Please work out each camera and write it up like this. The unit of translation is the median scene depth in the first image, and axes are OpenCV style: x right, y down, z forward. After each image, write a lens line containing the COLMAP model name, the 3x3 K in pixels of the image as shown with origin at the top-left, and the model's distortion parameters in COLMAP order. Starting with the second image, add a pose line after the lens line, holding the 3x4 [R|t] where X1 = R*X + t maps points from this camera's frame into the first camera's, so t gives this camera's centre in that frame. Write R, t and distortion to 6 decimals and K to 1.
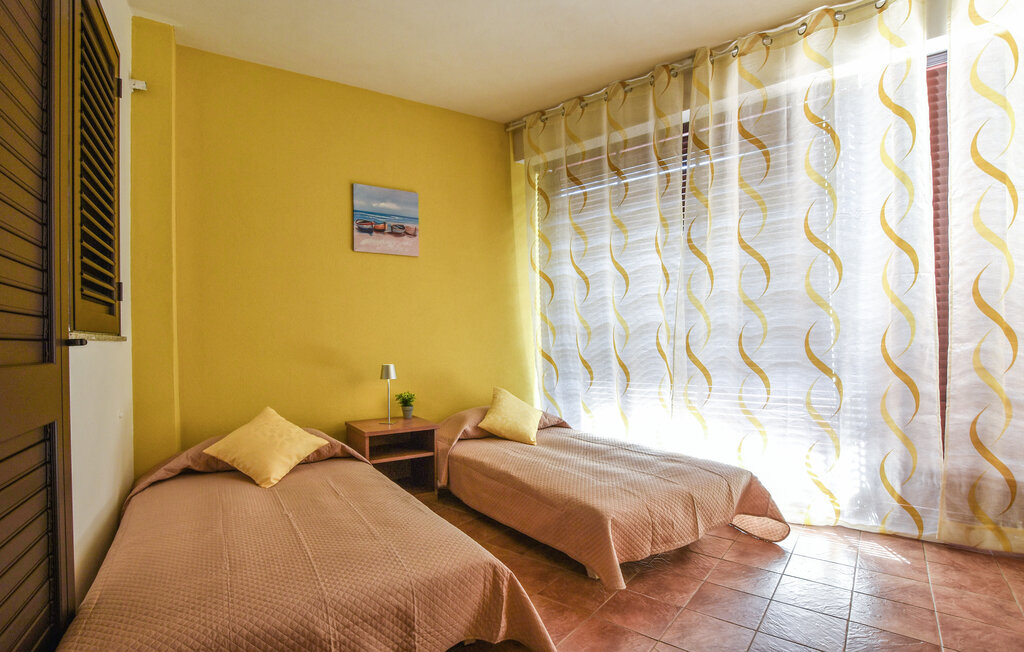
lens RADIAL K [[486.2, 0, 514.4], [0, 486.2, 357.4], [0, 0, 1]] dist [-0.030886, 0.001164]
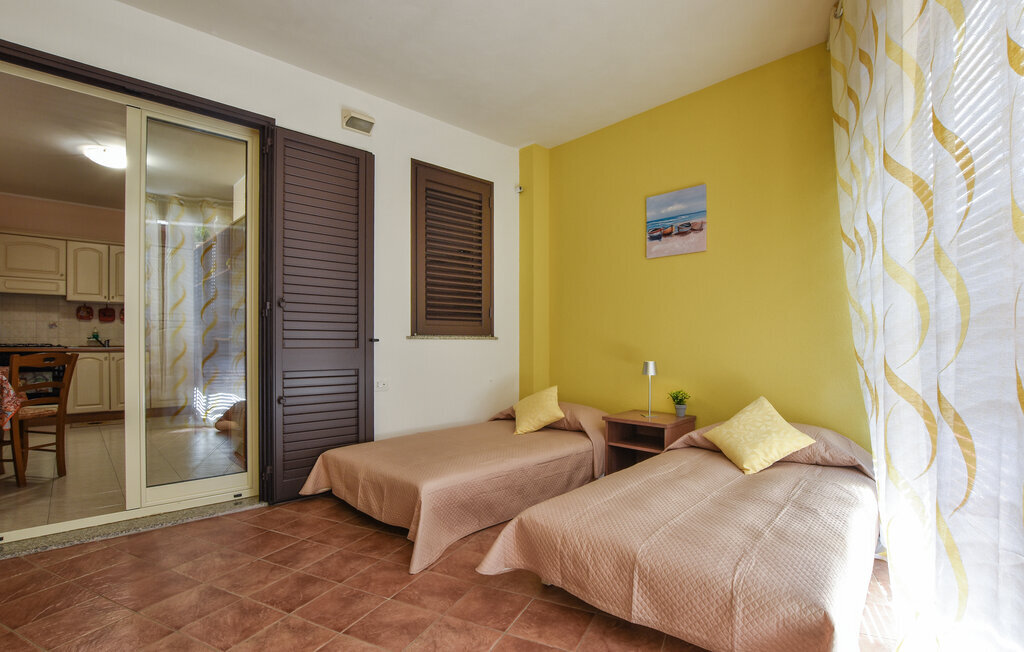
lens RADIAL K [[480.5, 0, 496.2], [0, 480.5, 346.1], [0, 0, 1]] dist [-0.014763, 0.000417]
pose [[0.205343, 0.024299, -0.978388, 0.682763], [-0.028055, 0.999427, 0.018933, -0.027363], [0.978288, 0.023561, 0.205907, 0.428164]]
